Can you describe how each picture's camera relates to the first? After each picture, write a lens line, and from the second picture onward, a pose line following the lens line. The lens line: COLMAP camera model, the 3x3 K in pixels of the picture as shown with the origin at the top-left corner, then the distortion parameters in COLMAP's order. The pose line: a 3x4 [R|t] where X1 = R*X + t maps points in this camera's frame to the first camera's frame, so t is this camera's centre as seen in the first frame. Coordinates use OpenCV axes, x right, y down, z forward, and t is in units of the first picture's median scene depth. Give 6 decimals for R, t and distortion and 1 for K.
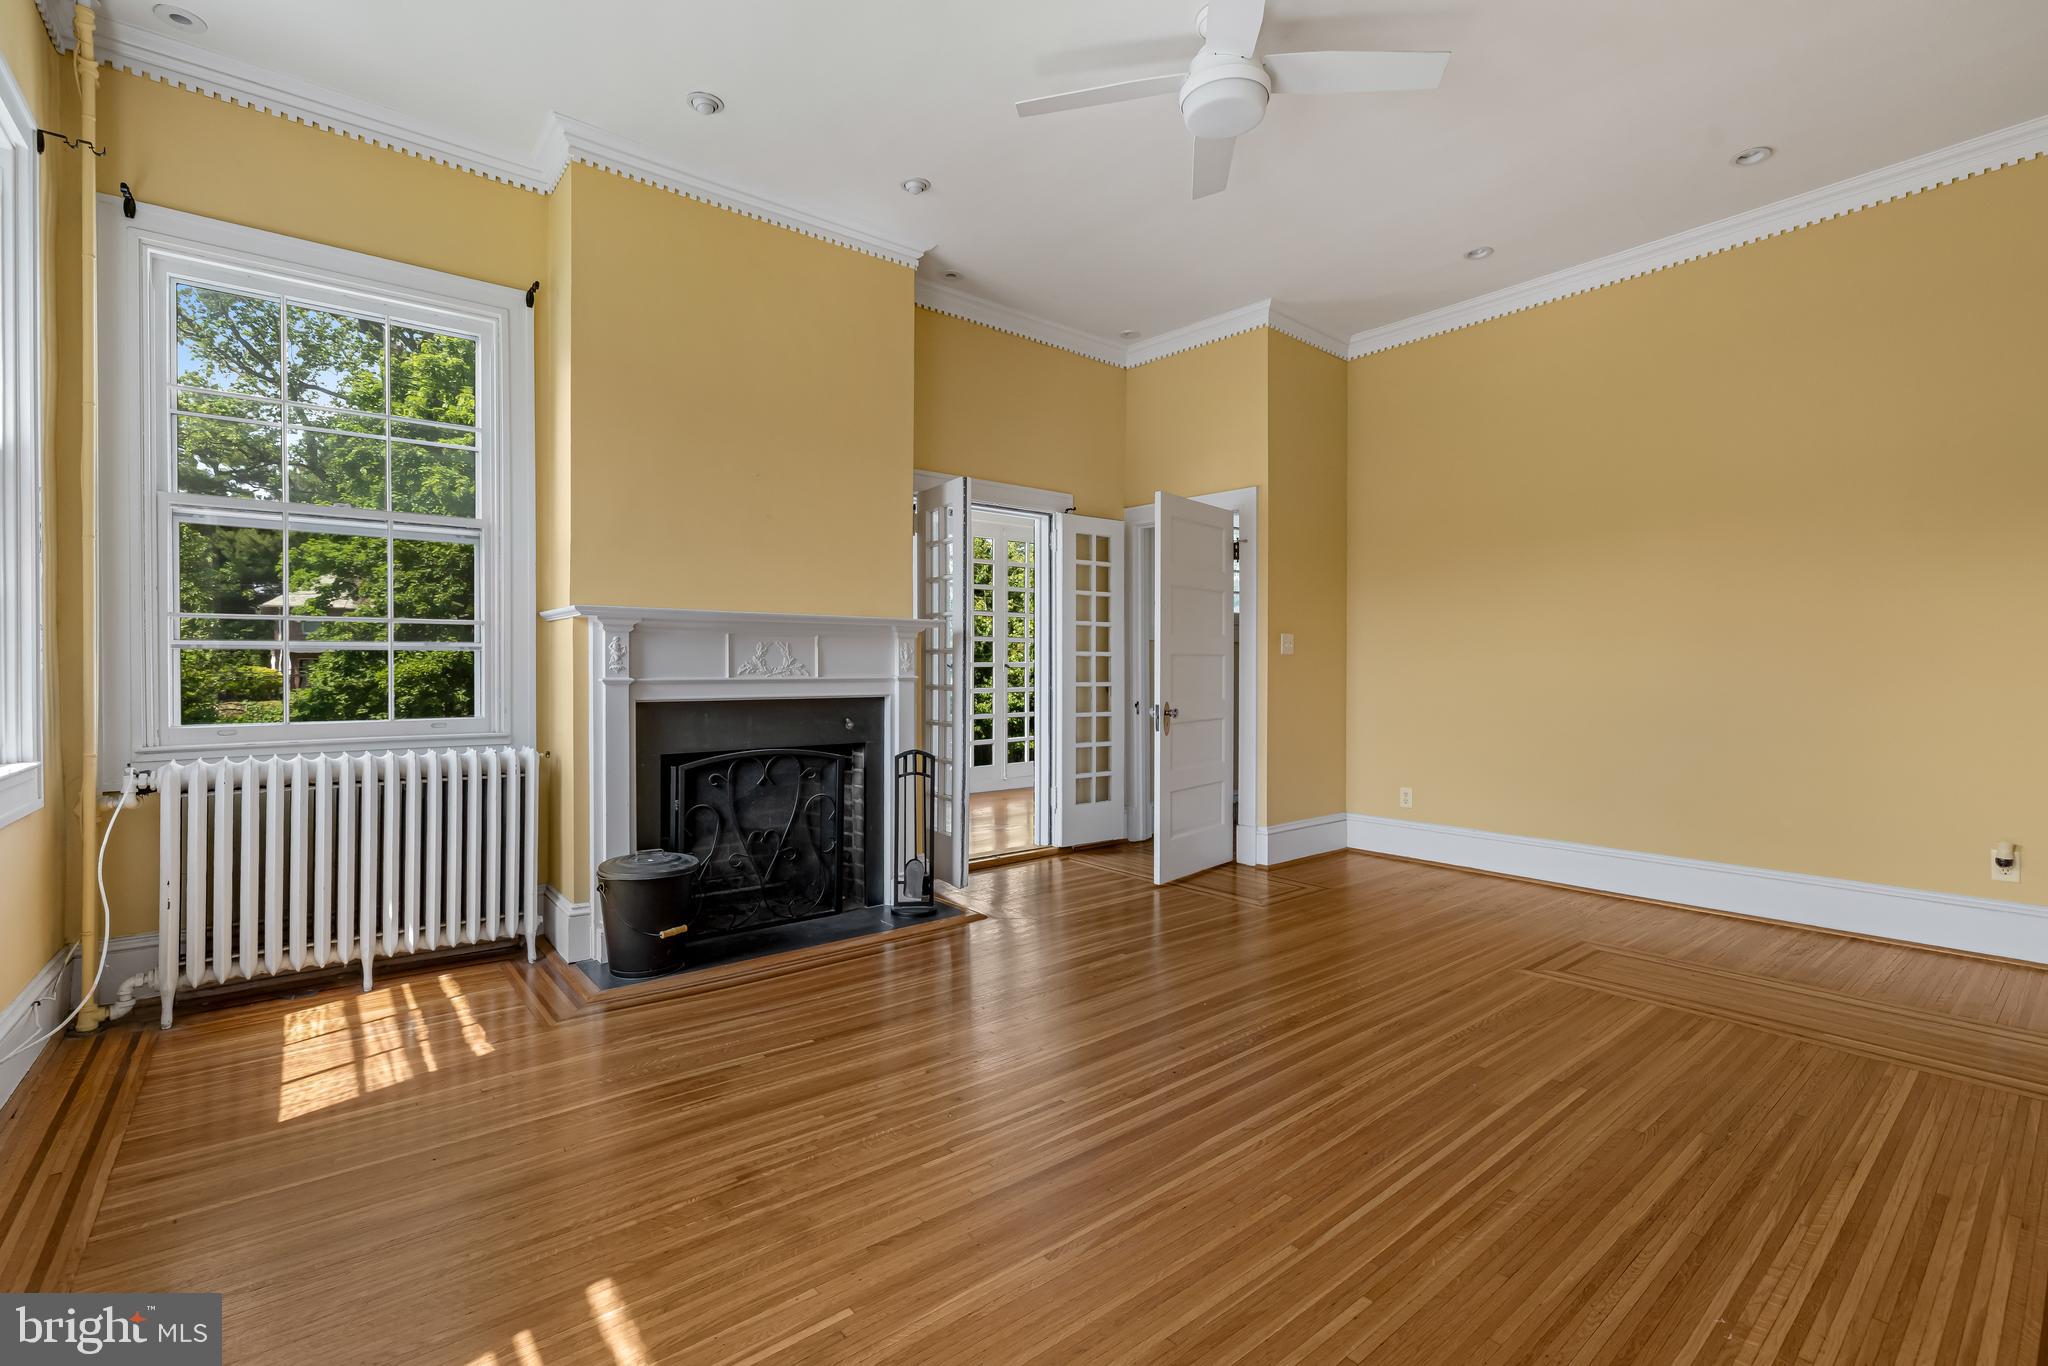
lens RADIAL K [[895.6, 0, 1013.0], [0, 895.6, 670.8], [0, 0, 1]] dist [-0.005342, 0.001877]
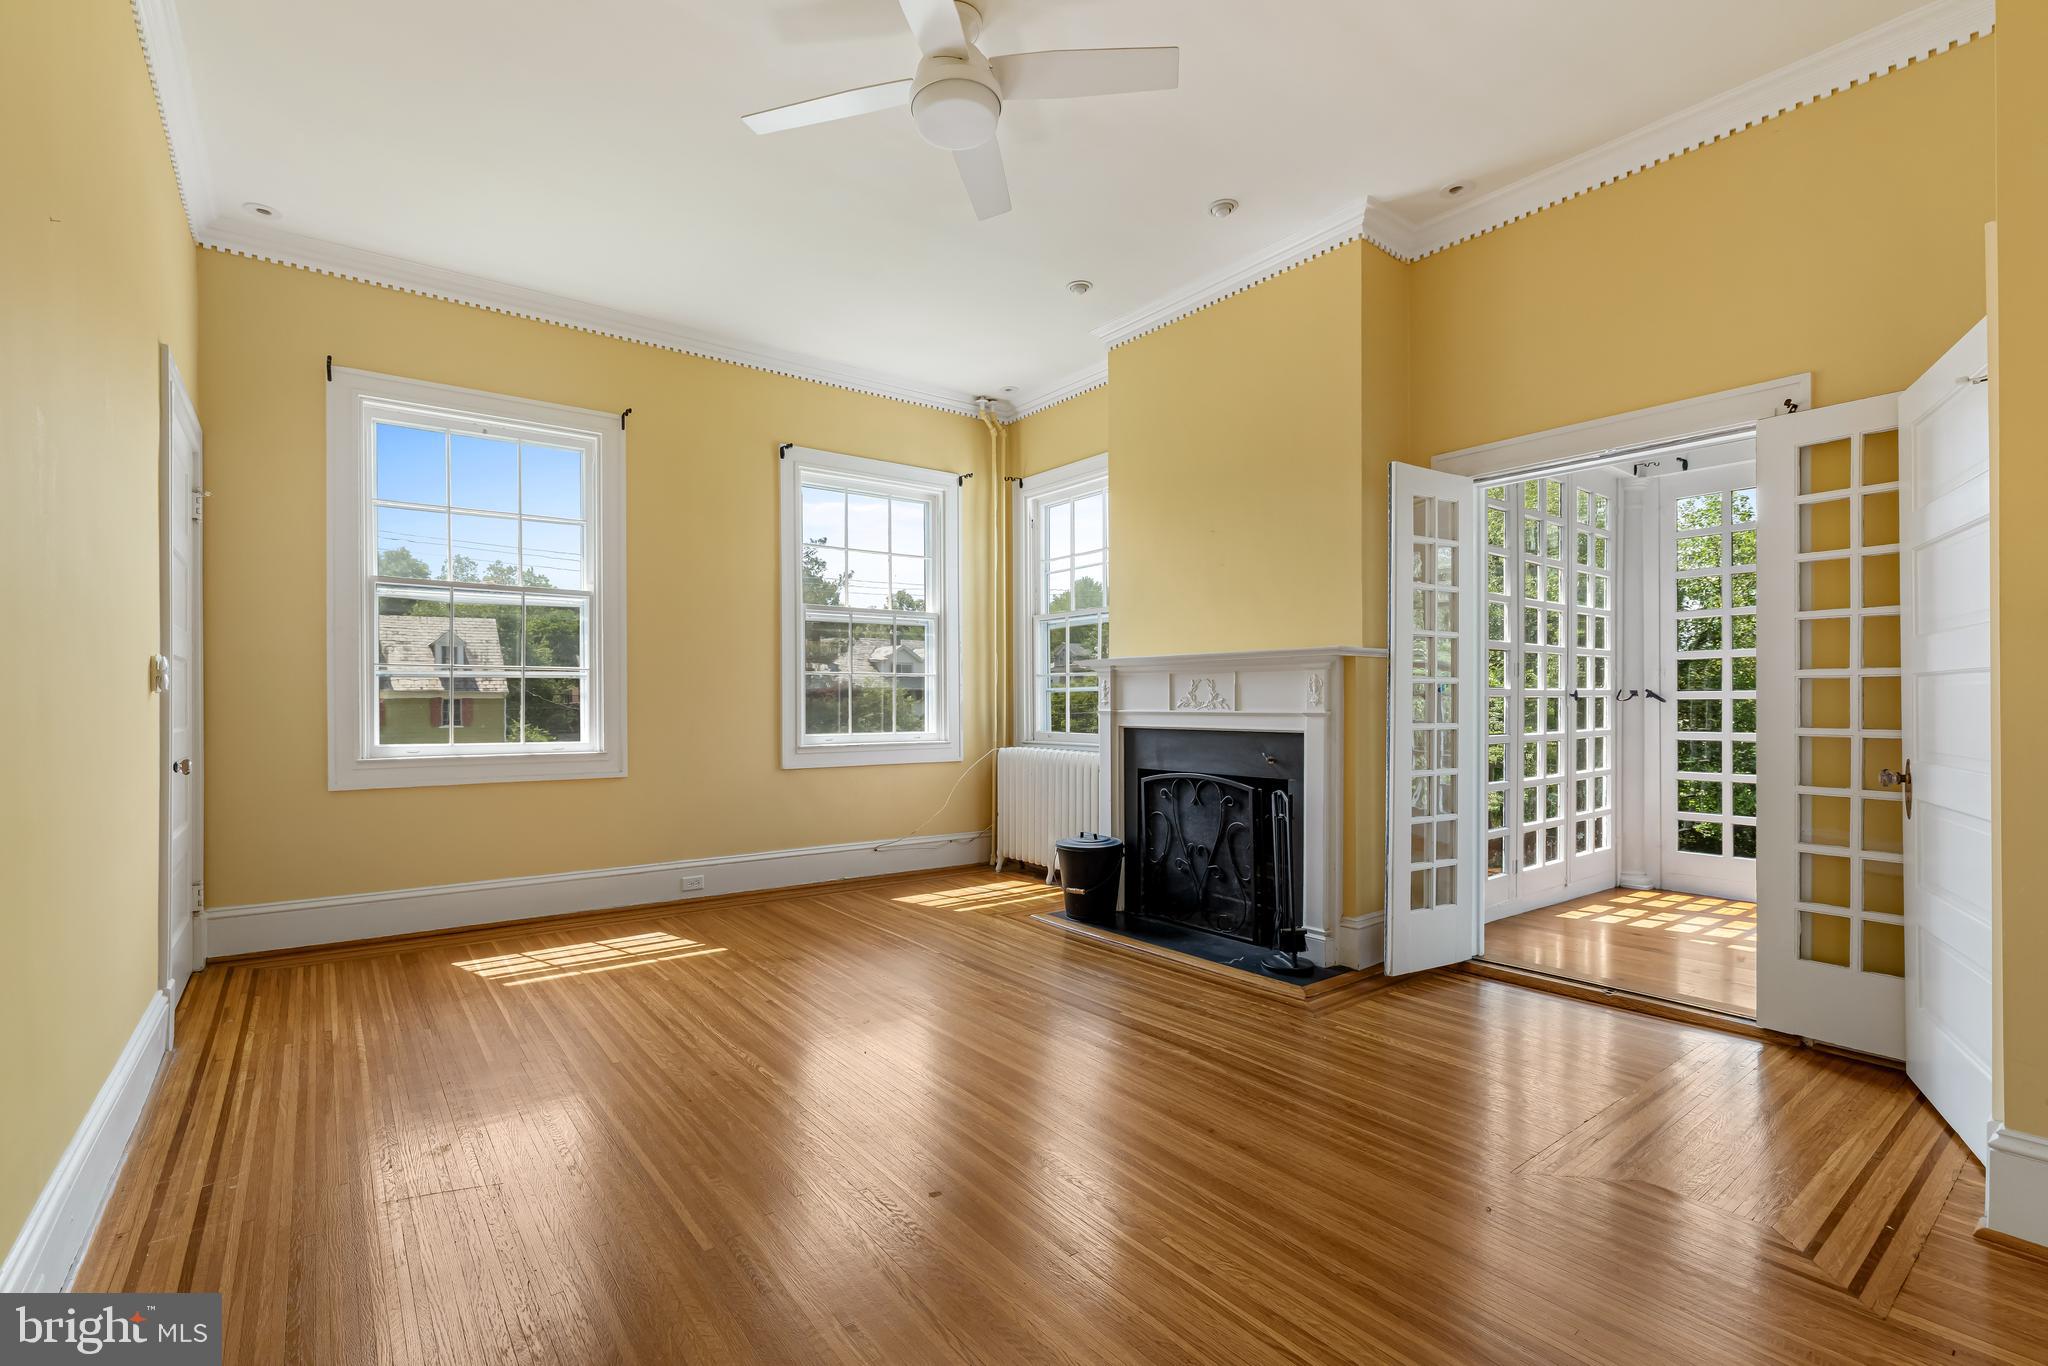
lens RADIAL K [[895.6, 0, 1011.4], [0, 895.6, 699.2], [0, 0, 1]] dist [-0.005342, 0.001877]
pose [[-0.017595, 0.000298, -0.999845, 0.883653], [0.005966, 0.999982, 0.000193, -0.009028], [0.999827, -0.005961, -0.017597, 0.796282]]
